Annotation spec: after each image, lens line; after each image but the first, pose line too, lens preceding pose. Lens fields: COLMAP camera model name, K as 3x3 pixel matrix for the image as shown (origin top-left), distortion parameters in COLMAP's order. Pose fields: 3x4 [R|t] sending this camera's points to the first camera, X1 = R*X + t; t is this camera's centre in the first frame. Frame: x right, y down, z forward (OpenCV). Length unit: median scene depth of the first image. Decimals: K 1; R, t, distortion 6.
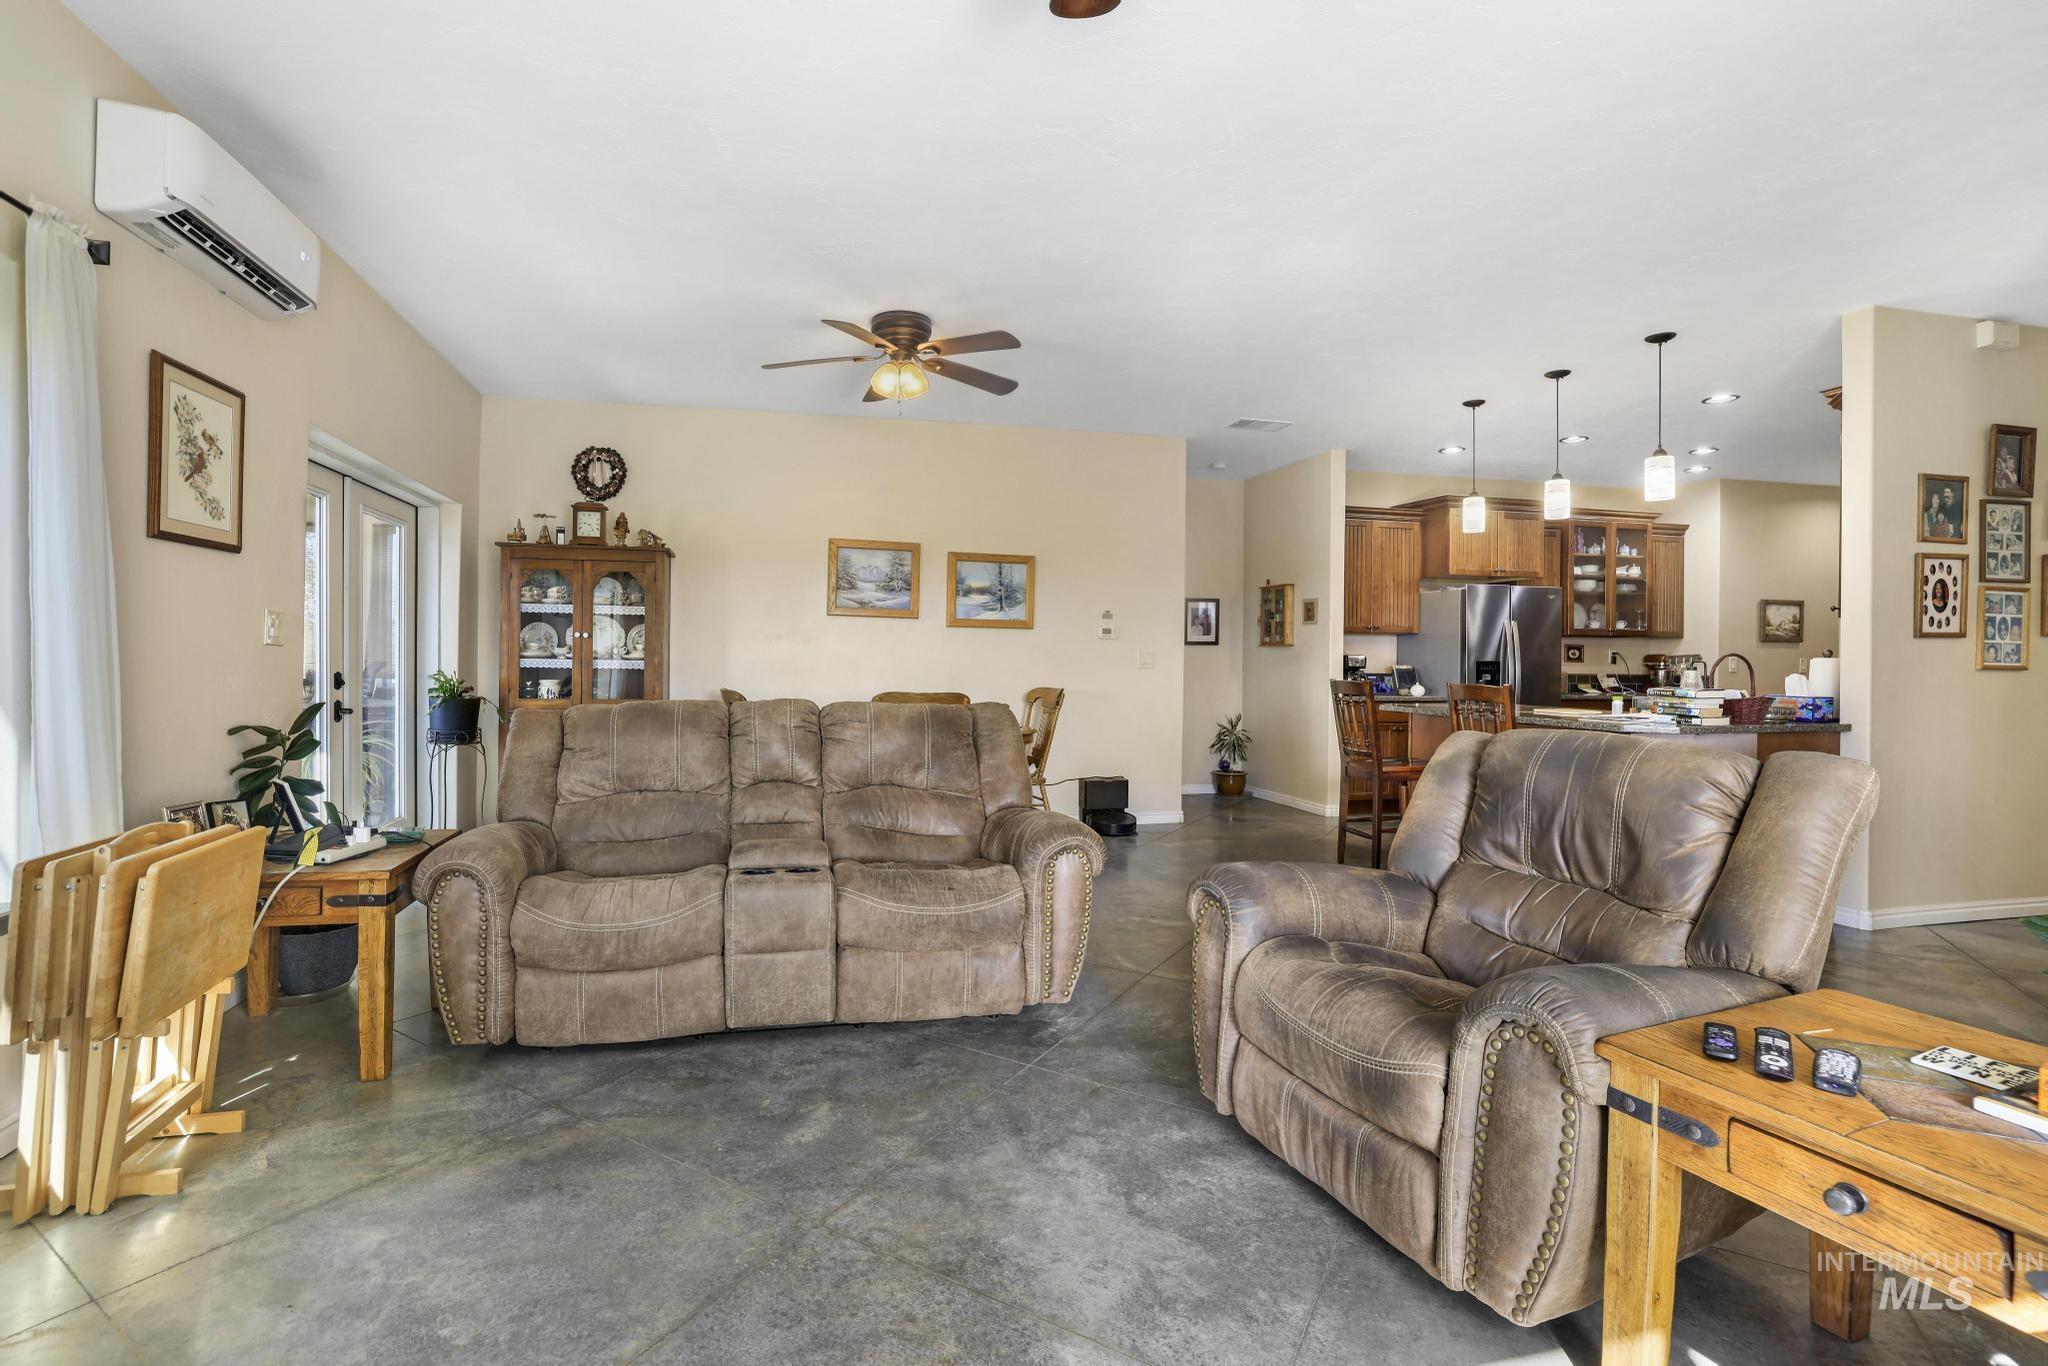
lens RADIAL K [[936.6, 0, 984.2], [0, 936.6, 653.0], [0, 0, 1]] dist [-0.004336, -0.000231]
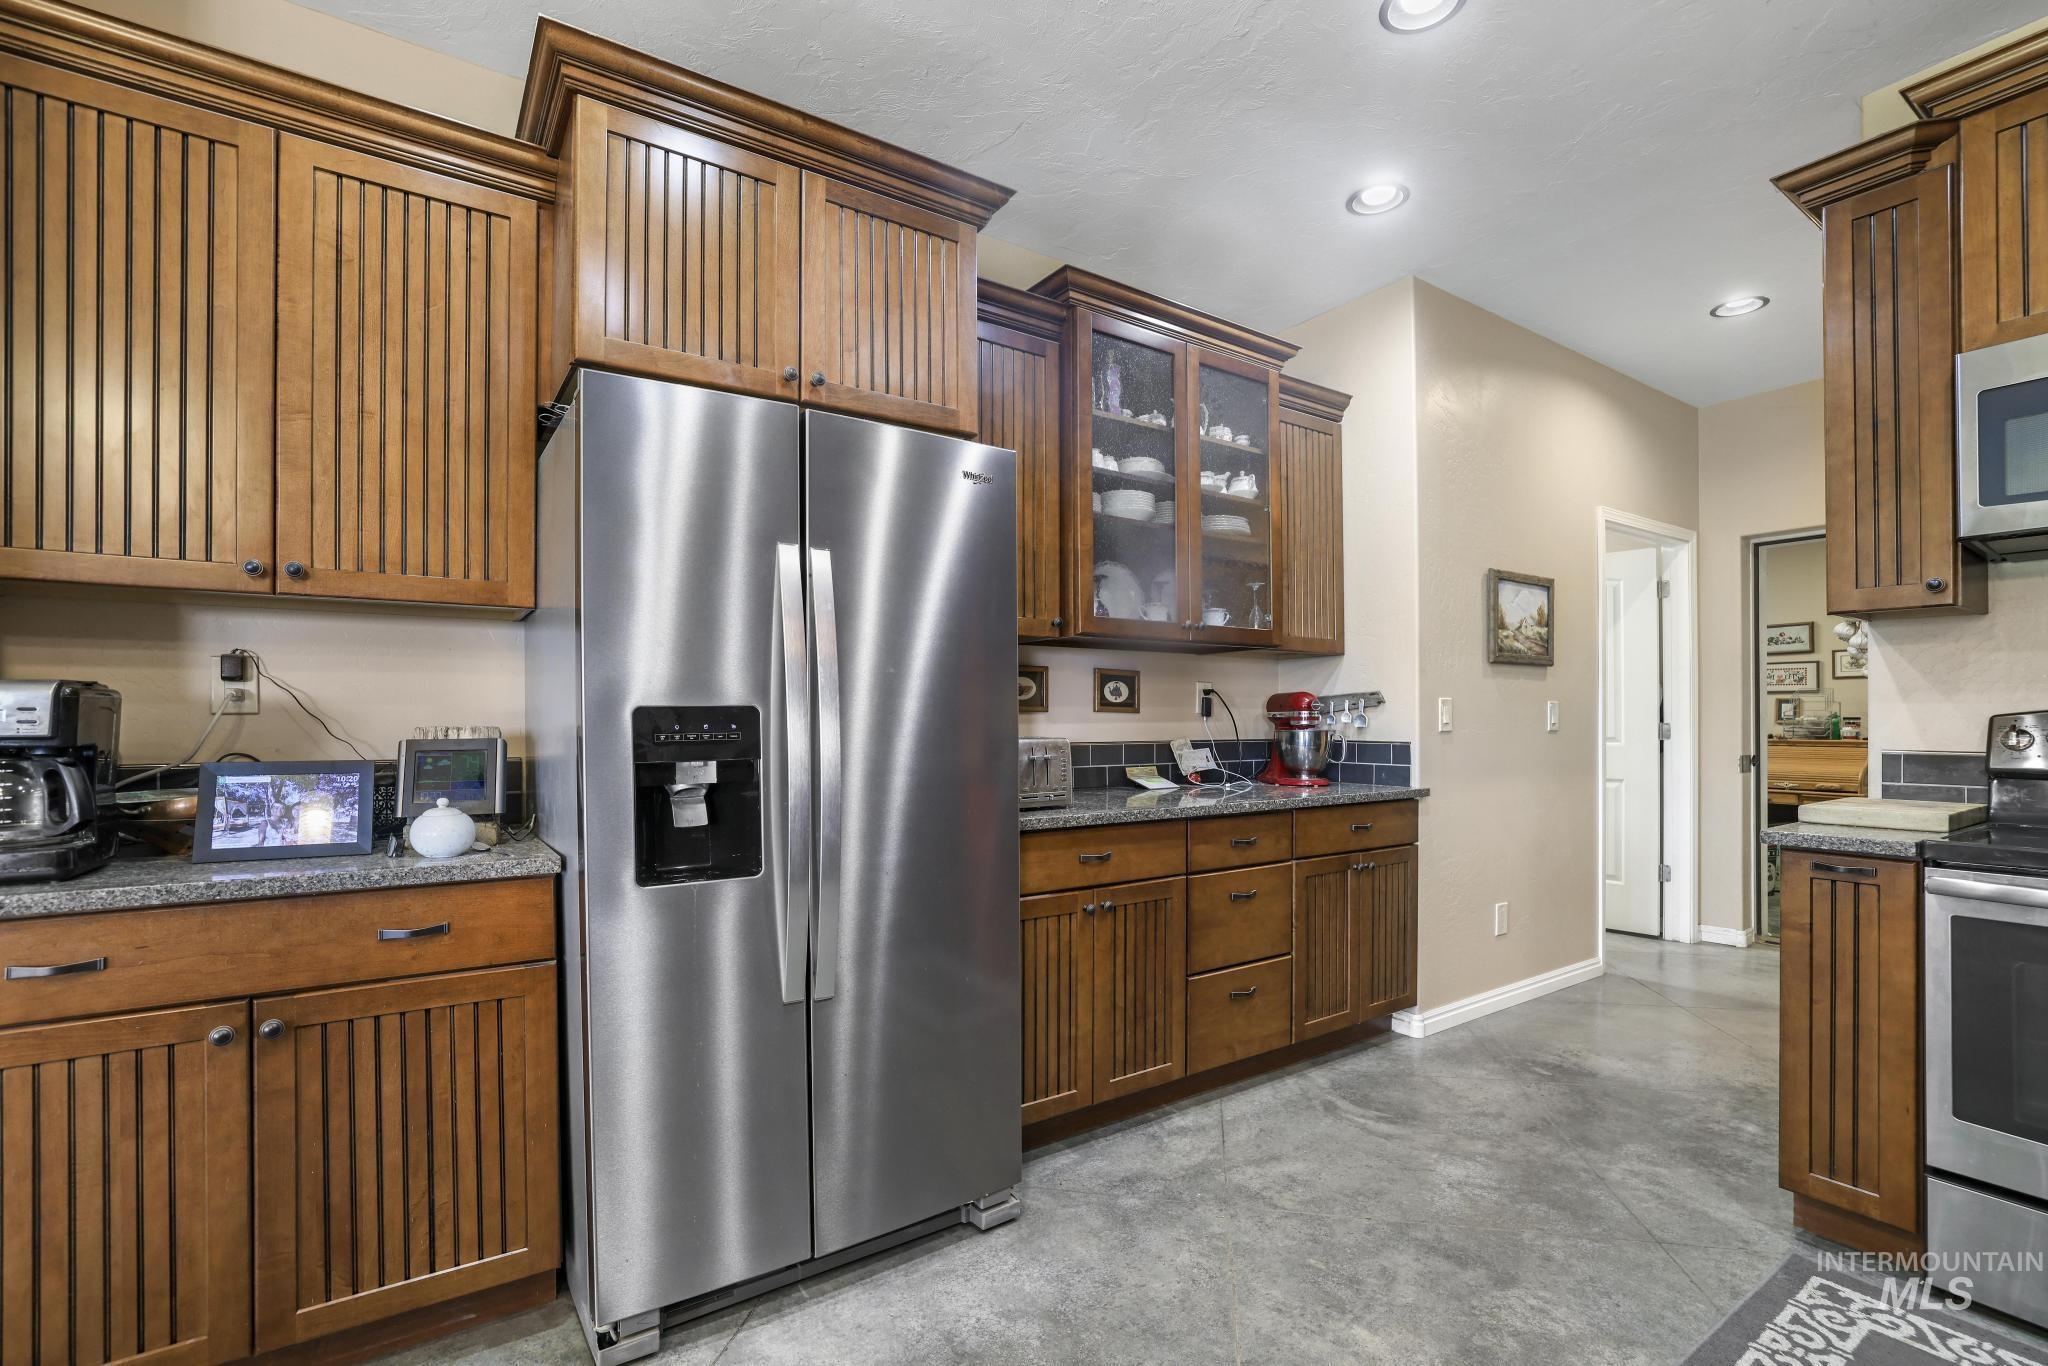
lens RADIAL K [[919.3, 0, 989.7], [0, 919.3, 713.0], [0, 0, 1]] dist [-0.045686, 0.016843]
pose [[0.951209, -0.008232, 0.308436, 0.465350], [0.008463, 0.999964, 0.000589, 0.009530], [-0.308430, 0.002050, 0.951245, 0.654047]]
